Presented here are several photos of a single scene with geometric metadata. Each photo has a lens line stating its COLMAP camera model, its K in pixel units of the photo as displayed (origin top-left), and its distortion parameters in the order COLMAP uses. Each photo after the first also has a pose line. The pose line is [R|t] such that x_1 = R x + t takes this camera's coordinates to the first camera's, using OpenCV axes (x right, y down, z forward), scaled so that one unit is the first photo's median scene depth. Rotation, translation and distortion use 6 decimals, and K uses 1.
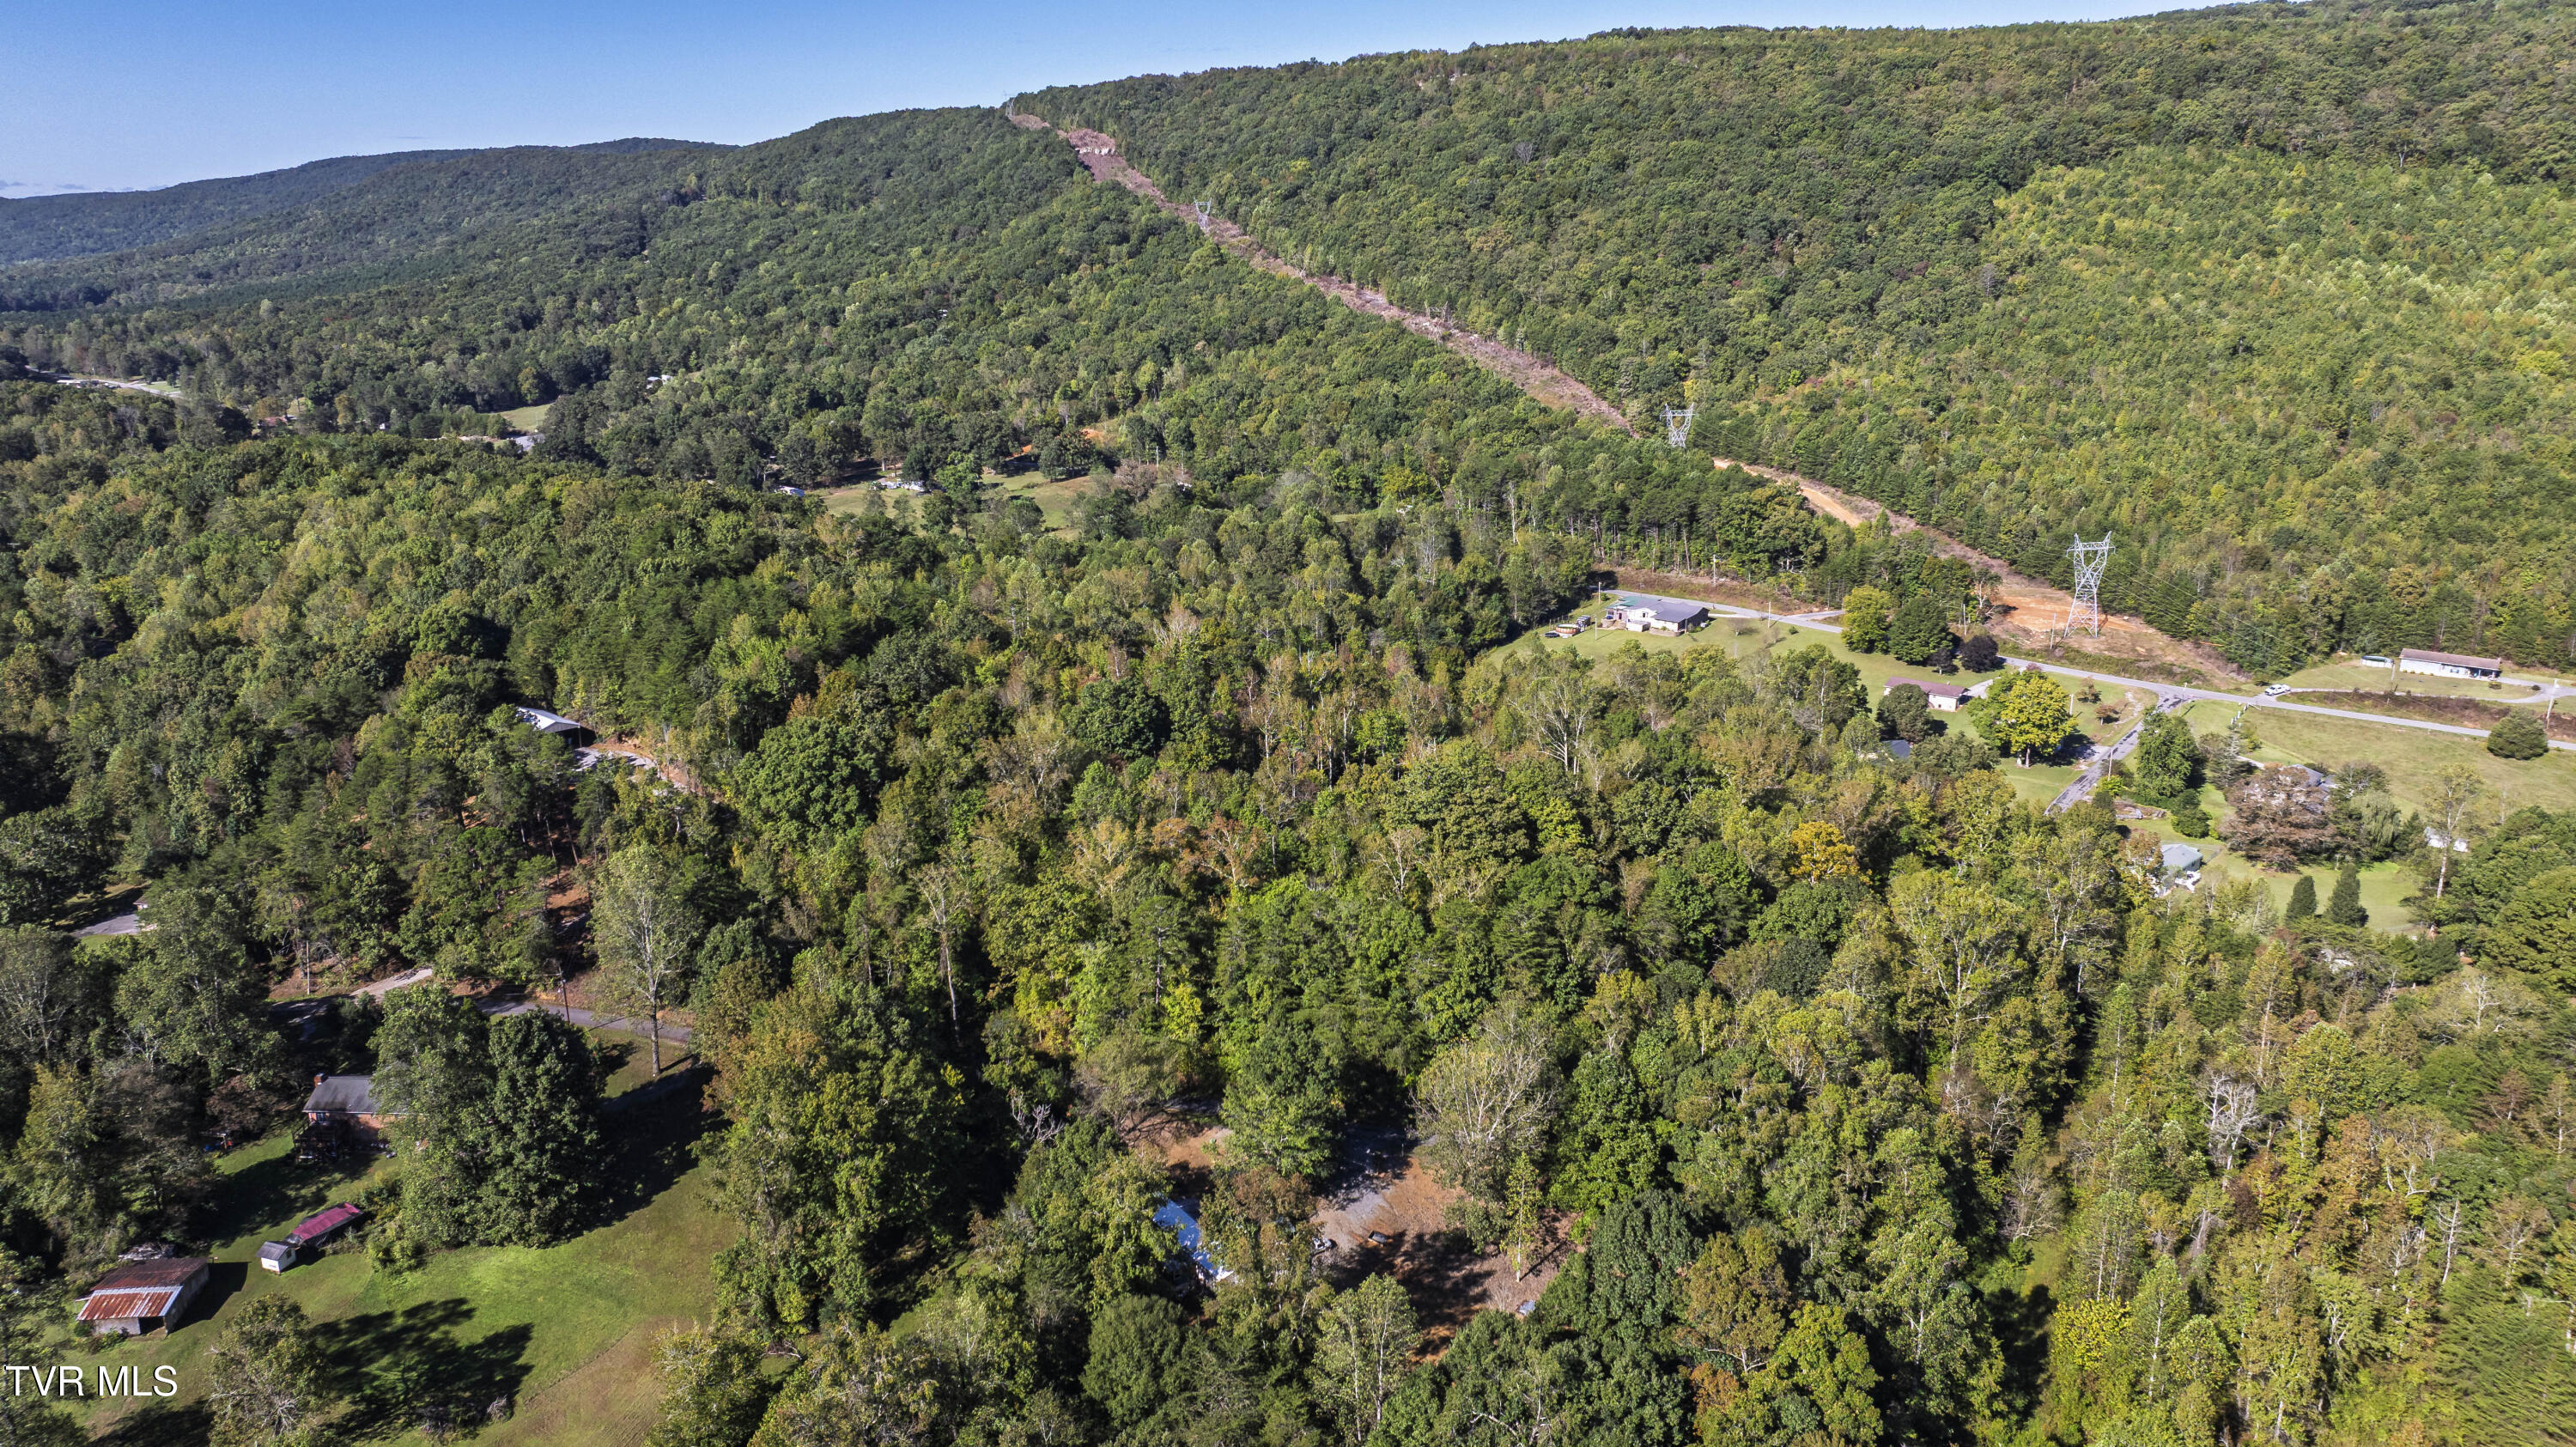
lens RADIAL K [[1812.4, 0, 1300.3], [0, 1812.4, 709.7], [0, 0, 1]] dist [-0.018200, -0.002557]
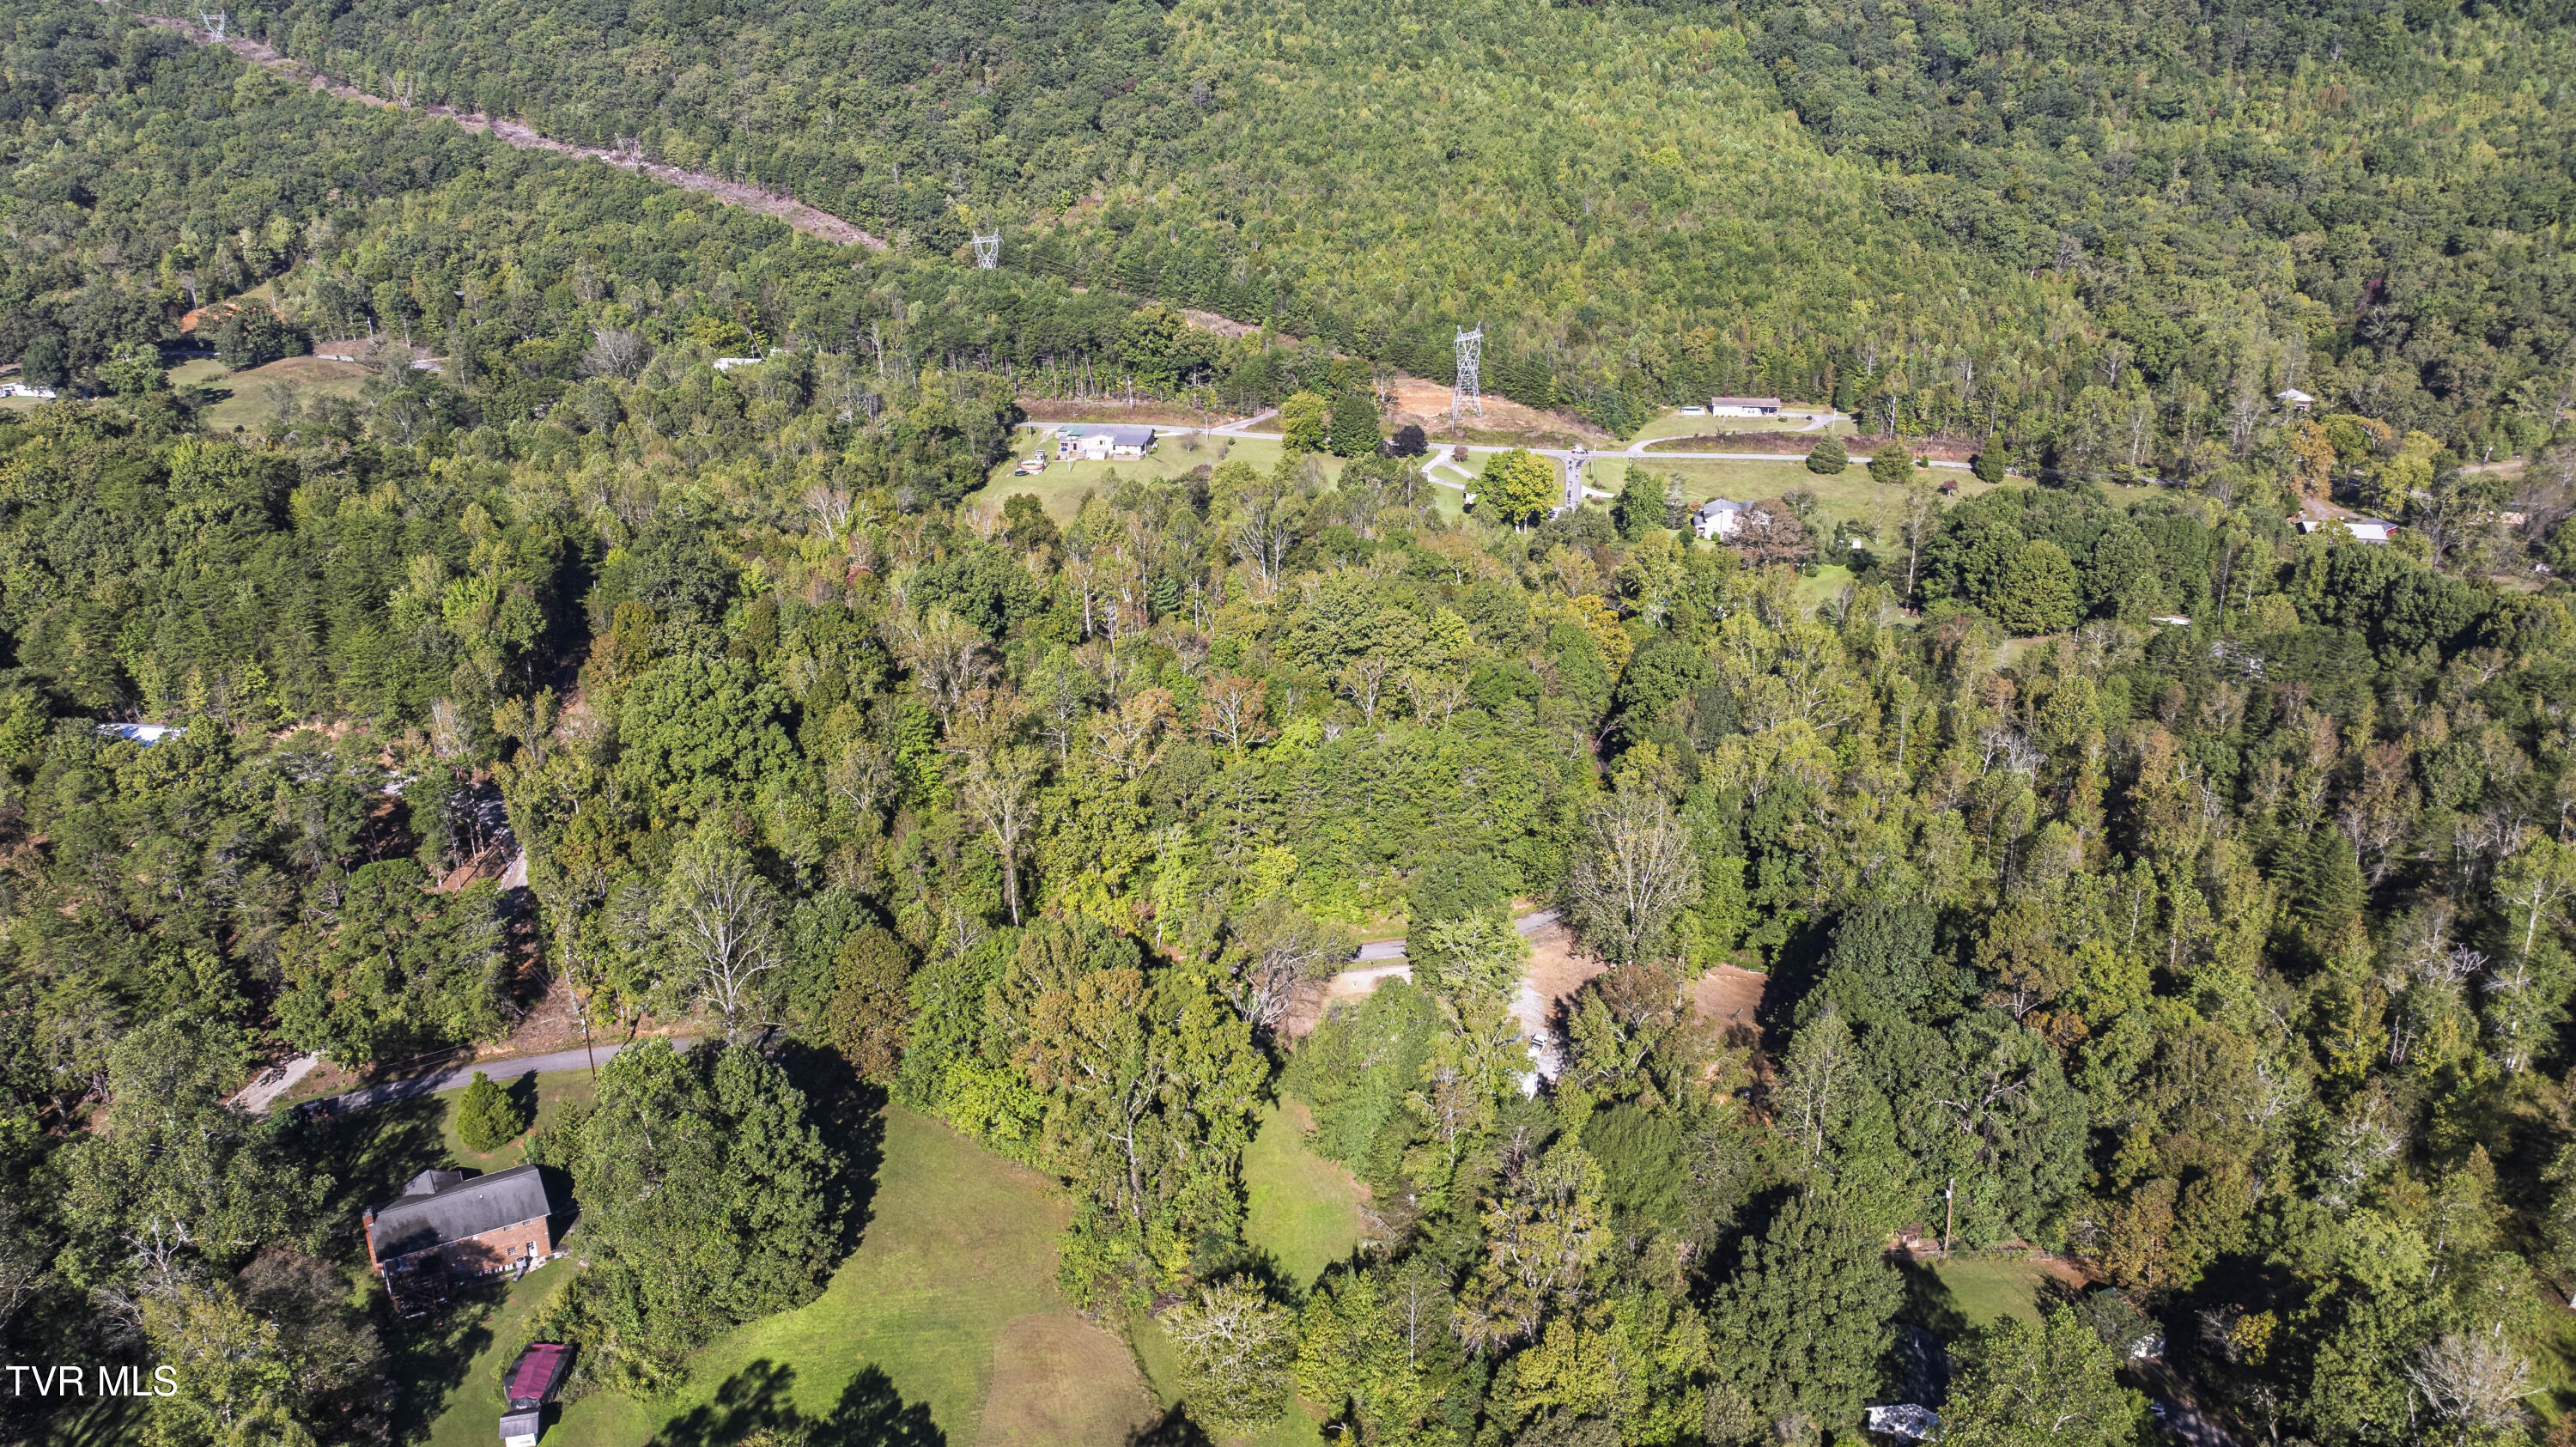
lens RADIAL K [[1812.4, 0, 1300.3], [0, 1812.4, 709.7], [0, 0, 1]] dist [-0.018200, -0.002557]
pose [[0.843726, -0.186743, 0.503243, -0.266386], [0.138666, 0.981537, 0.131744, -0.024697], [-0.518554, -0.041373, 0.854043, 0.074354]]
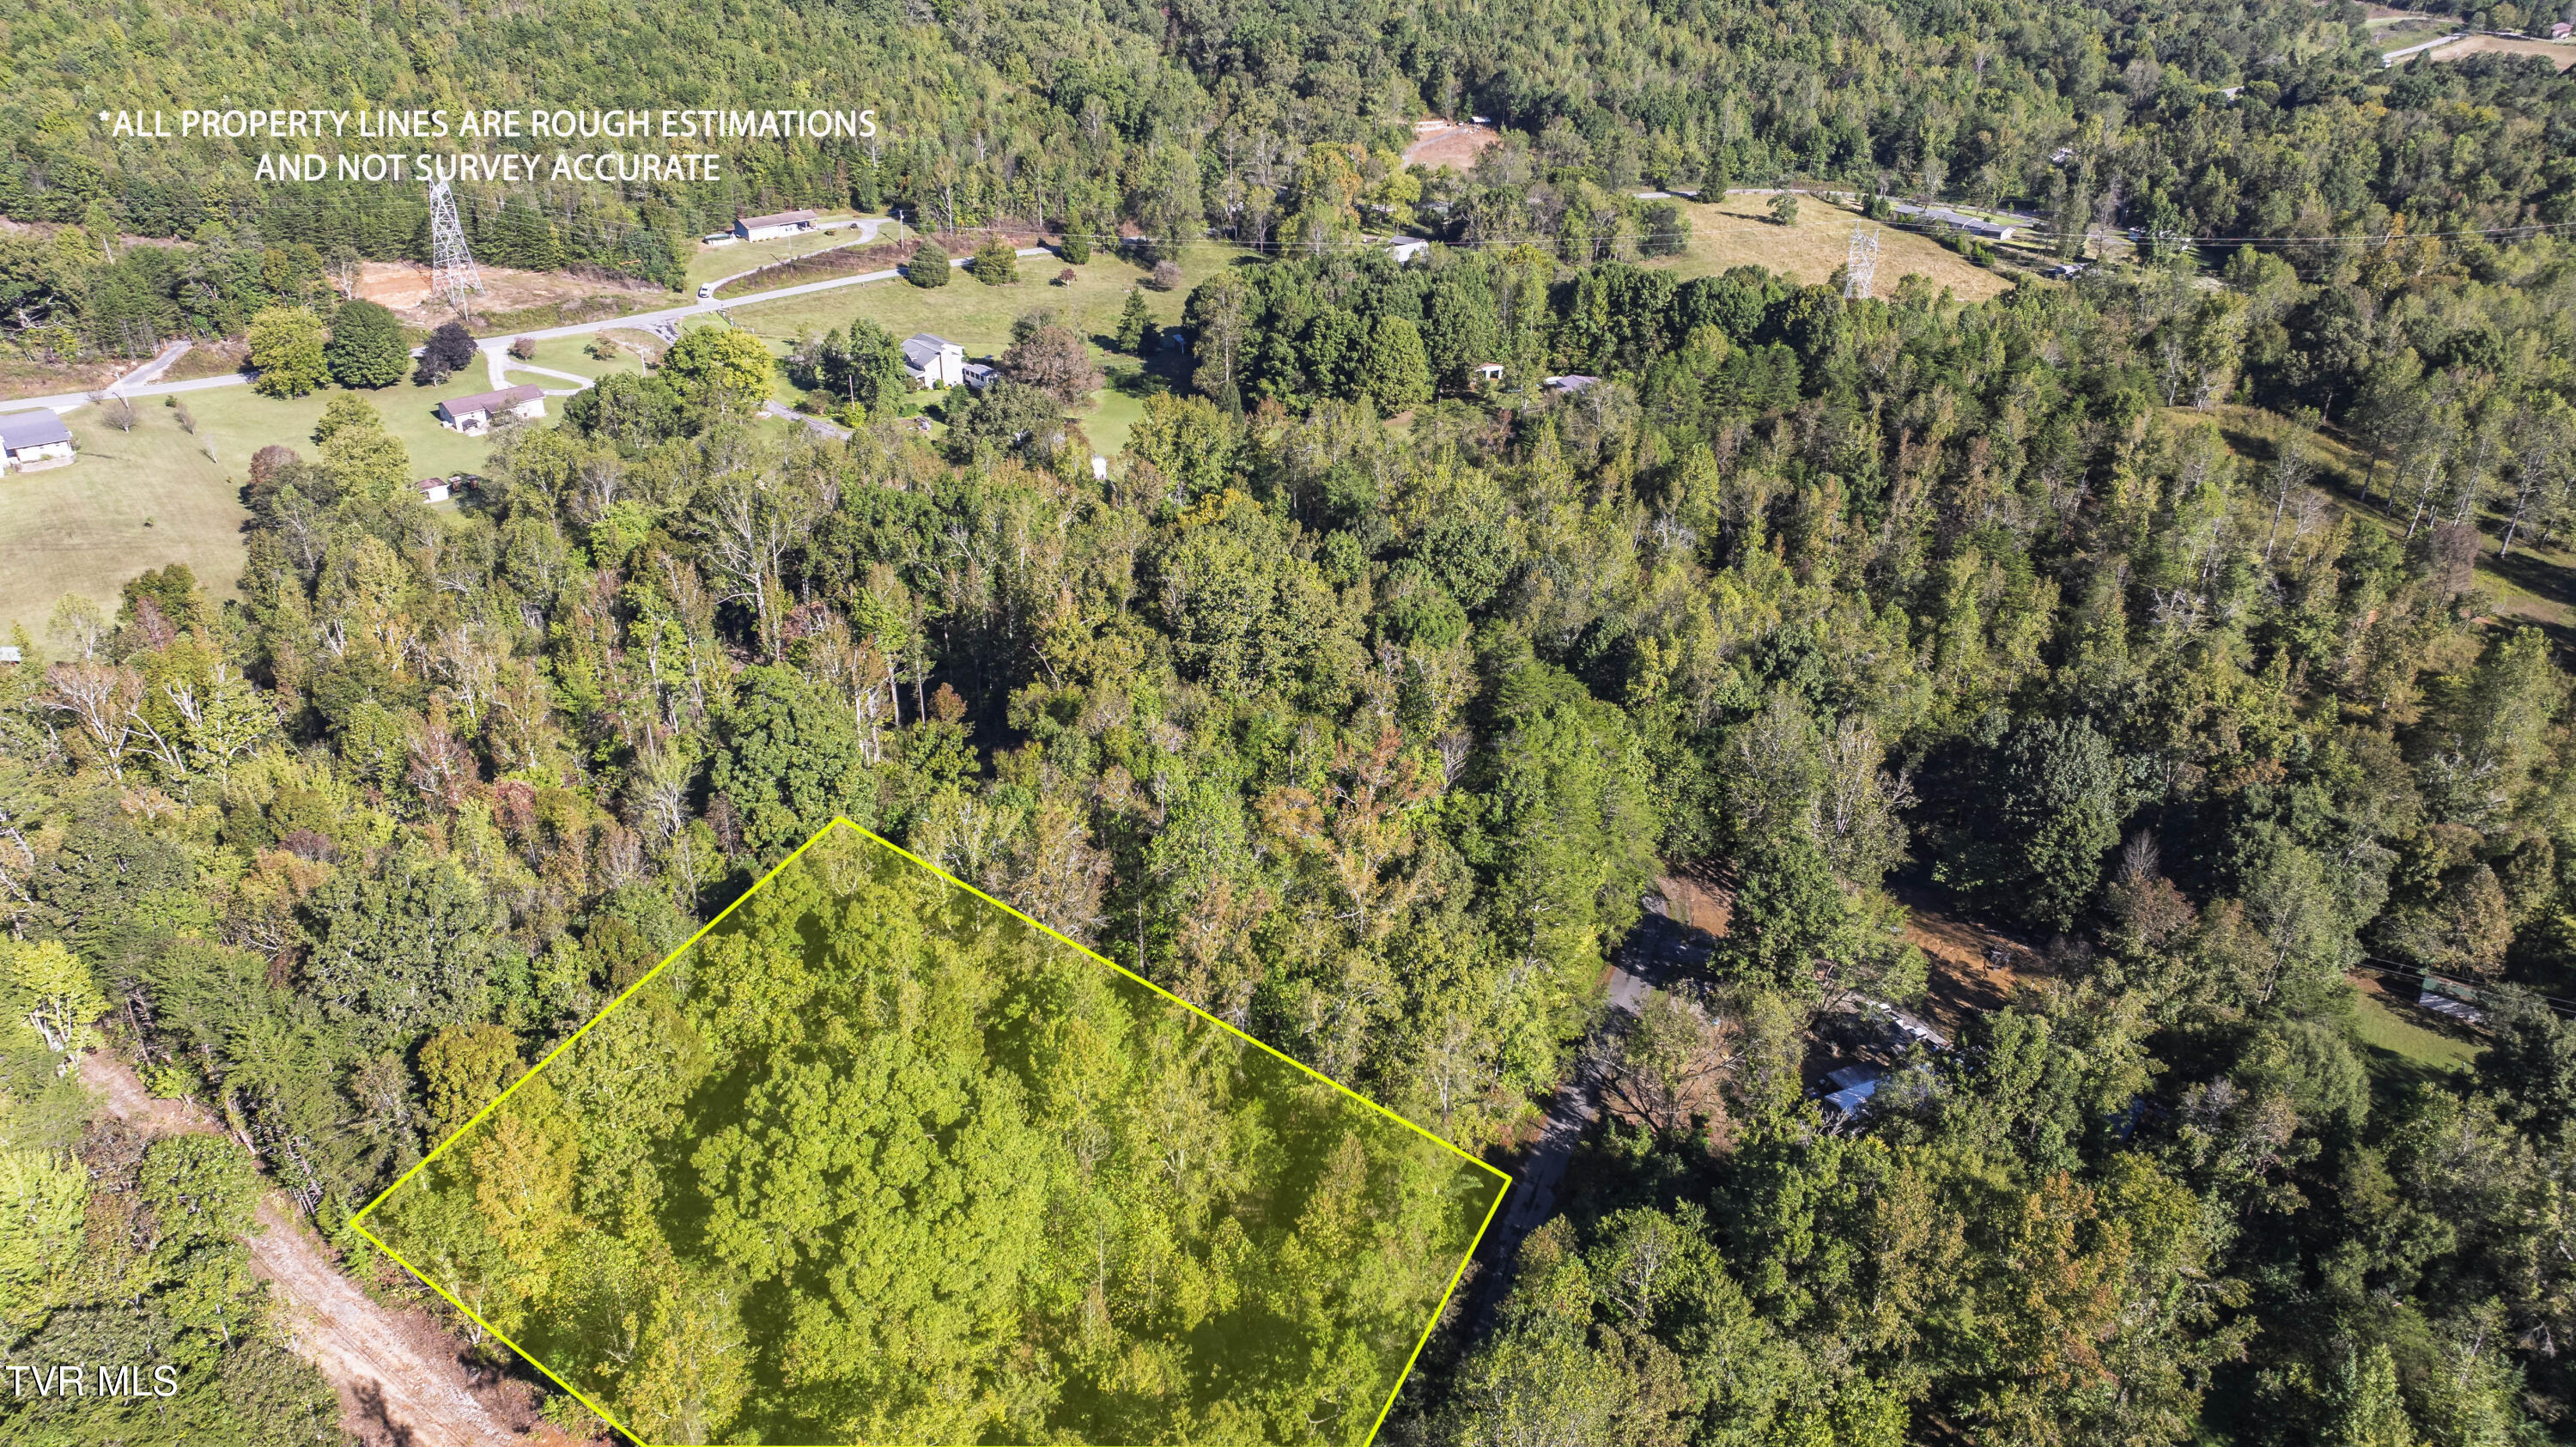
lens RADIAL K [[1812.4, 0, 1300.3], [0, 1812.4, 709.7], [0, 0, 1]] dist [-0.018200, -0.002557]
pose [[0.153690, -0.451787, 0.878788, -0.338363], [0.239488, 0.879868, 0.410459, -0.124788], [-0.958658, 0.147376, 0.243425, 0.451816]]
